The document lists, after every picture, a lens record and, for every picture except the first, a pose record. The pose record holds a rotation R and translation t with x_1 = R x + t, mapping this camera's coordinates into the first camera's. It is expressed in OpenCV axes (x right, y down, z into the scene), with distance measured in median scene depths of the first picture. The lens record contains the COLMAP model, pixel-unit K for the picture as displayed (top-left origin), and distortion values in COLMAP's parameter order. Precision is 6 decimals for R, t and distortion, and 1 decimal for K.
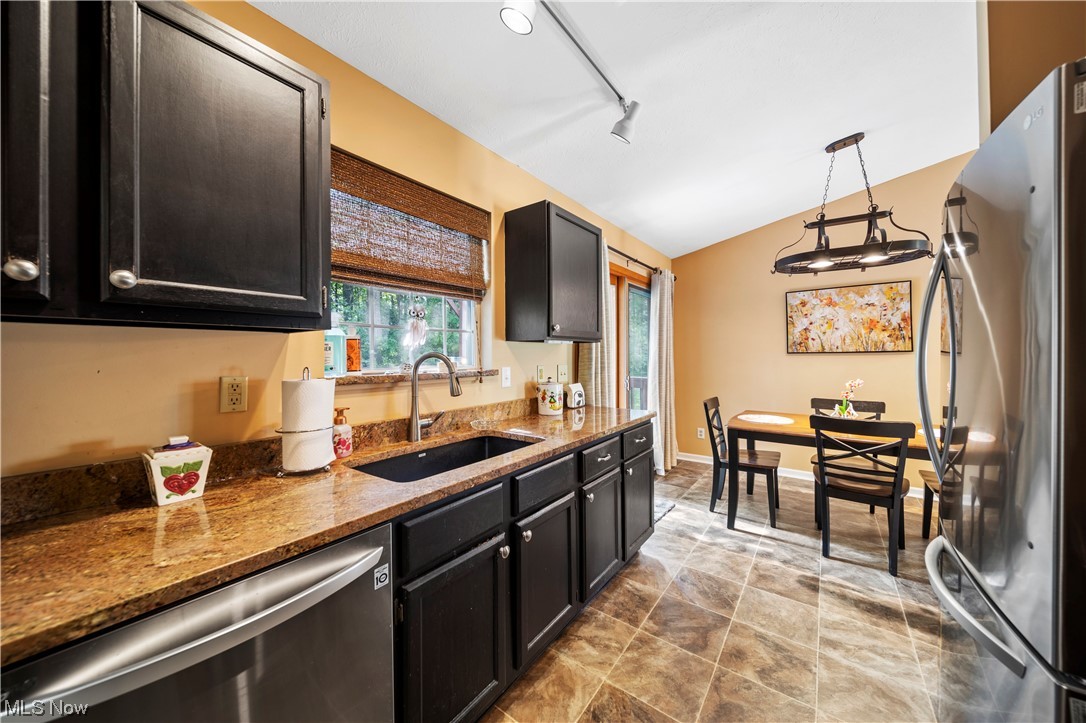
lens RADIAL K [[378.9, 0, 543.1], [0, 378.9, 354.9], [0, 0, 1]] dist [0.000463, -0.001339]
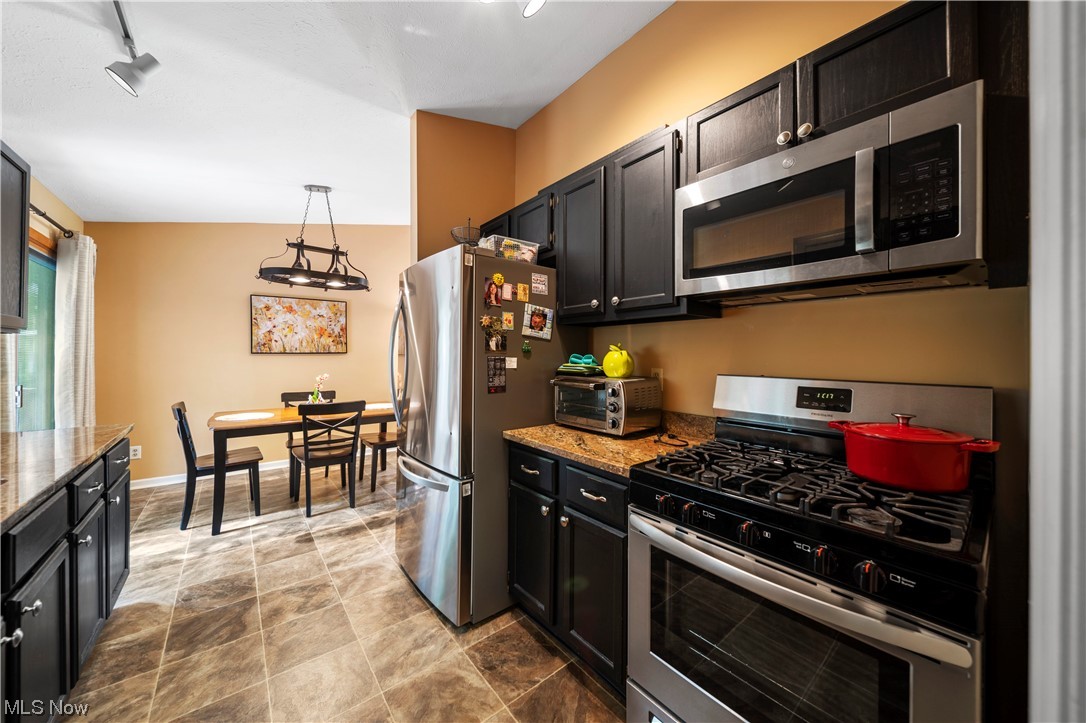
lens RADIAL K [[378.9, 0, 545.4], [0, 378.9, 359.7], [0, 0, 1]] dist [0.000463, -0.001339]
pose [[0.234987, -0.006072, 0.971980, -0.284319], [-0.005328, 0.999957, 0.007535, 0.001004], [-0.971984, -0.006949, 0.234945, -0.049231]]
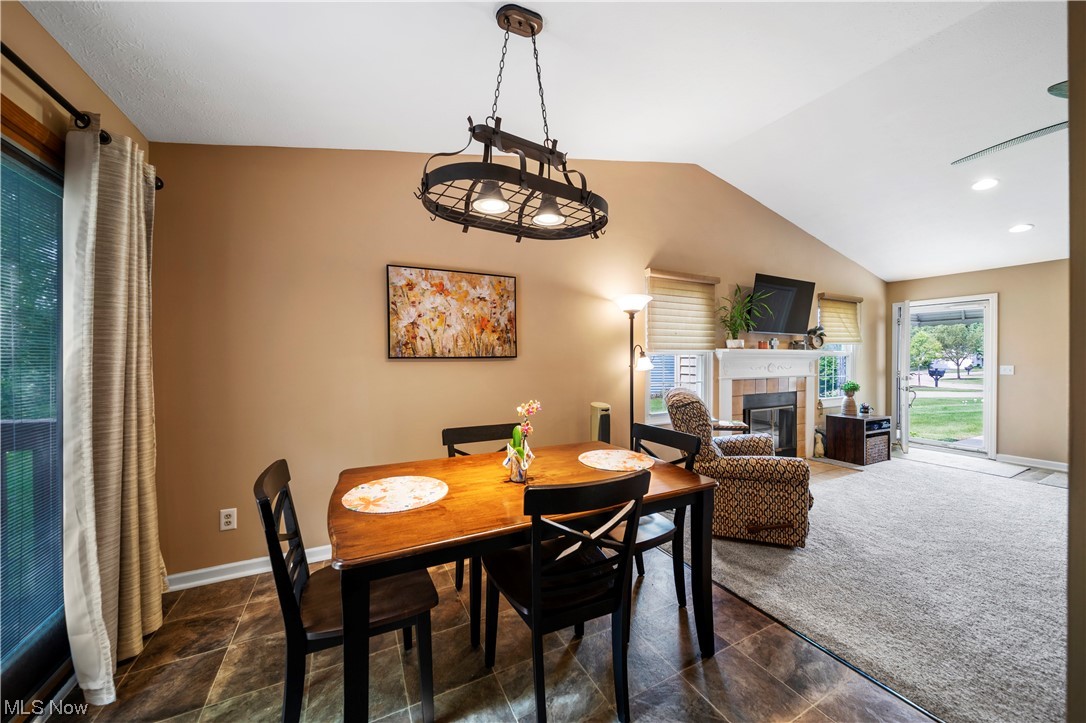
lens RADIAL K [[378.9, 0, 545.1], [0, 378.9, 360.6], [0, 0, 1]] dist [0.000463, -0.001339]
pose [[0.445132, -0.001146, 0.895464, 0.803071], [-0.000986, 0.999998, 0.001769, -0.008392], [-0.895464, -0.001670, 0.445130, 1.463194]]
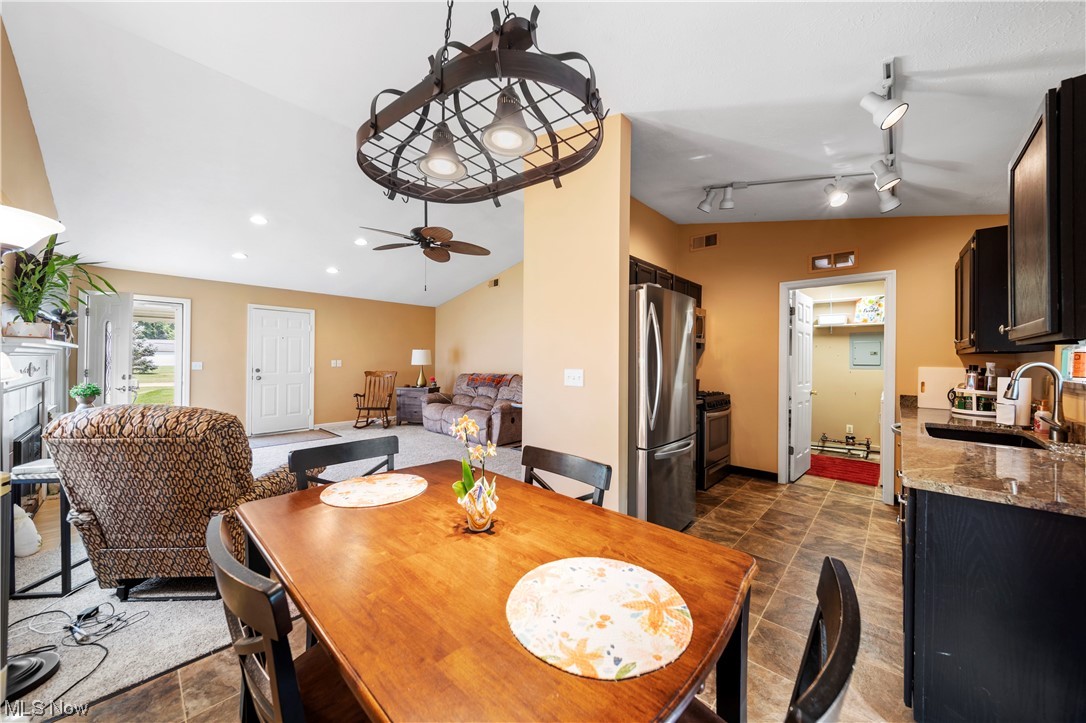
lens RADIAL K [[378.9, 0, 545.0], [0, 378.9, 357.4], [0, 0, 1]] dist [0.000463, -0.001339]
pose [[-0.993932, -0.004608, 0.109901, 1.264352], [-0.005173, 0.999975, -0.004855, -0.010659], [-0.109876, -0.005394, -0.993931, 2.306649]]
